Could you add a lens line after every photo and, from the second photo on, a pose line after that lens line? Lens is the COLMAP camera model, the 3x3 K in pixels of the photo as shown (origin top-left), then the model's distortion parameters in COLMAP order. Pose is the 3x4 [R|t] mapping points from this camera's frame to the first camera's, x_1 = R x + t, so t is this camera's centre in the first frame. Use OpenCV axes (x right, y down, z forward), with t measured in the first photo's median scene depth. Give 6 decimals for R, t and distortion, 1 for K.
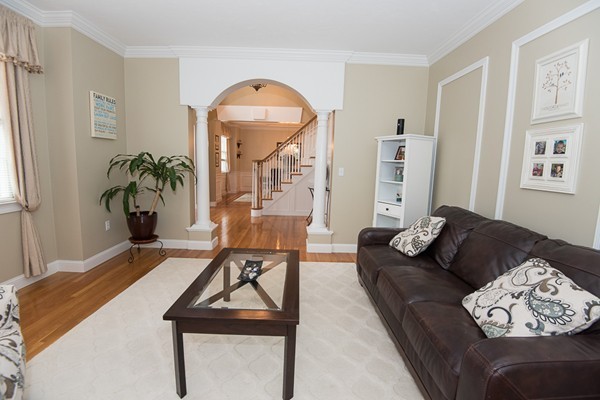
lens RADIAL K [[279.6, 0, 299.6], [0, 279.6, 200.8], [0, 0, 1]] dist [-0.031228, -0.006425]
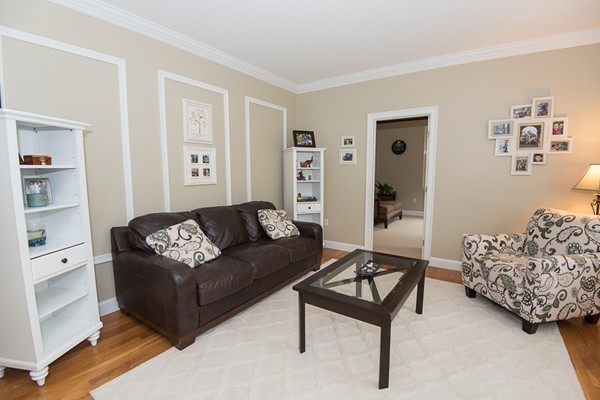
lens RADIAL K [[279.6, 0, 302.2], [0, 279.6, 201.1], [0, 0, 1]] dist [-0.031228, -0.006425]
pose [[-0.826323, -0.080027, 0.557482, -0.570640], [0.062063, 0.970885, 0.231365, -0.299528], [-0.559766, 0.225781, -0.797298, 2.053420]]
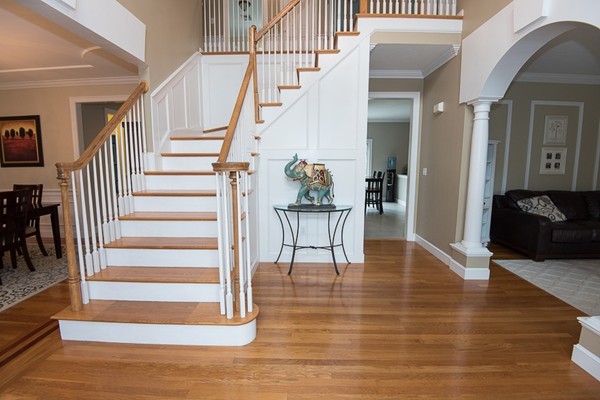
lens RADIAL K [[279.6, 0, 301.2], [0, 279.6, 200.2], [0, 0, 1]] dist [-0.031228, -0.006425]
pose [[0.022179, -0.154716, 0.987710, -1.510488], [0.138493, 0.978903, 0.150226, -0.475100], [-0.990115, 0.133459, 0.043138, 3.105814]]
